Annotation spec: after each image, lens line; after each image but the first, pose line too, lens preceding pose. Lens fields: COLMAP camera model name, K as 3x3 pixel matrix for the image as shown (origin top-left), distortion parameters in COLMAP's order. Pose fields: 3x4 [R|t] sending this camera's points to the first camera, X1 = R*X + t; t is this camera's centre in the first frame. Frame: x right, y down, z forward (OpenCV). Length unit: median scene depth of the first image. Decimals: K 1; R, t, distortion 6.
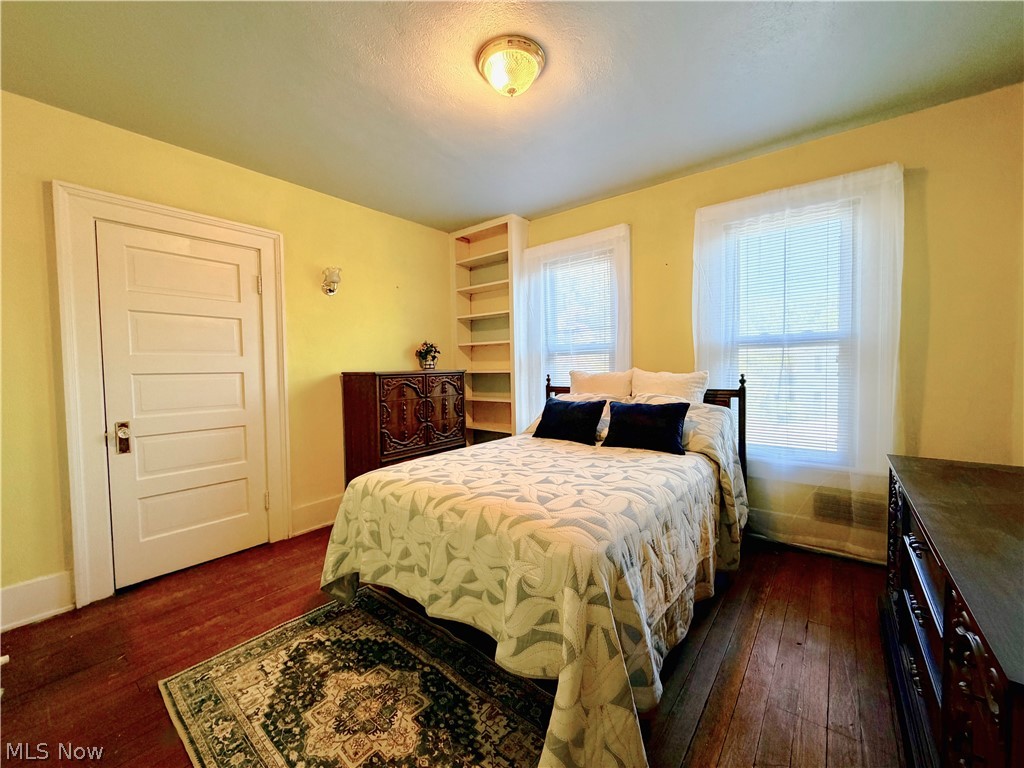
lens RADIAL K [[406.0, 0, 505.9], [0, 406.0, 381.3], [0, 0, 1]] dist [-0.000595, 0.000817]
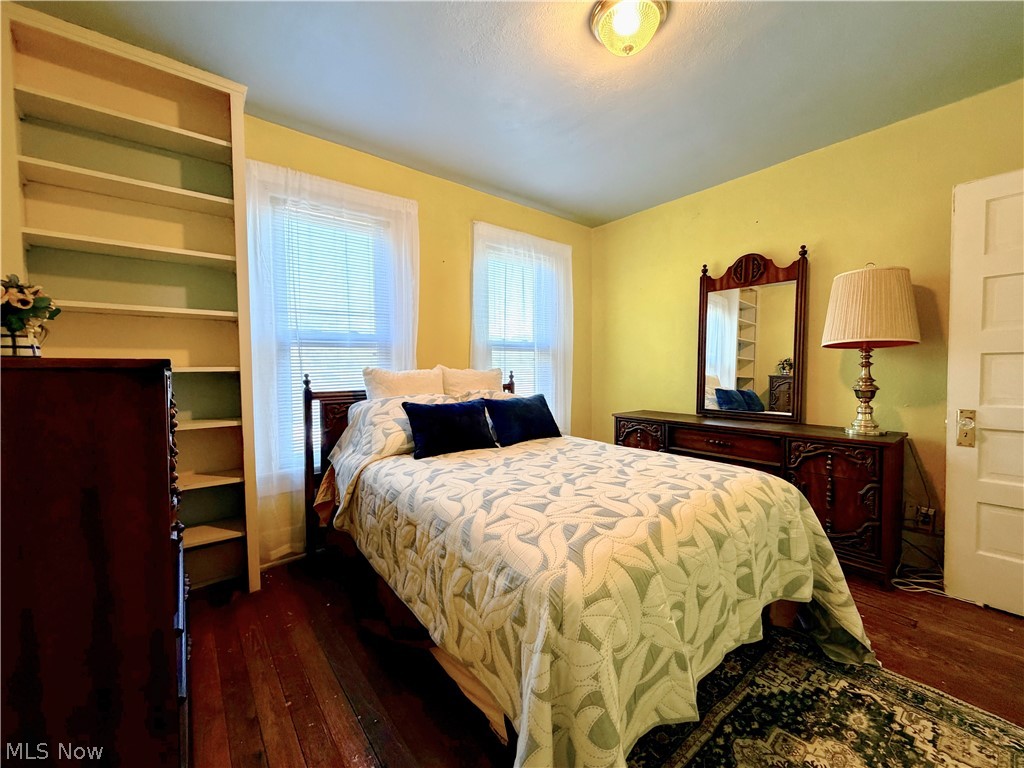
lens RADIAL K [[406.0, 0, 506.0], [0, 406.0, 383.8], [0, 0, 1]] dist [-0.000595, 0.000817]
pose [[0.214735, -0.031626, 0.976160, -0.759218], [0.032929, 0.999142, 0.025126, -0.011508], [-0.976117, 0.026748, 0.215592, 0.886389]]
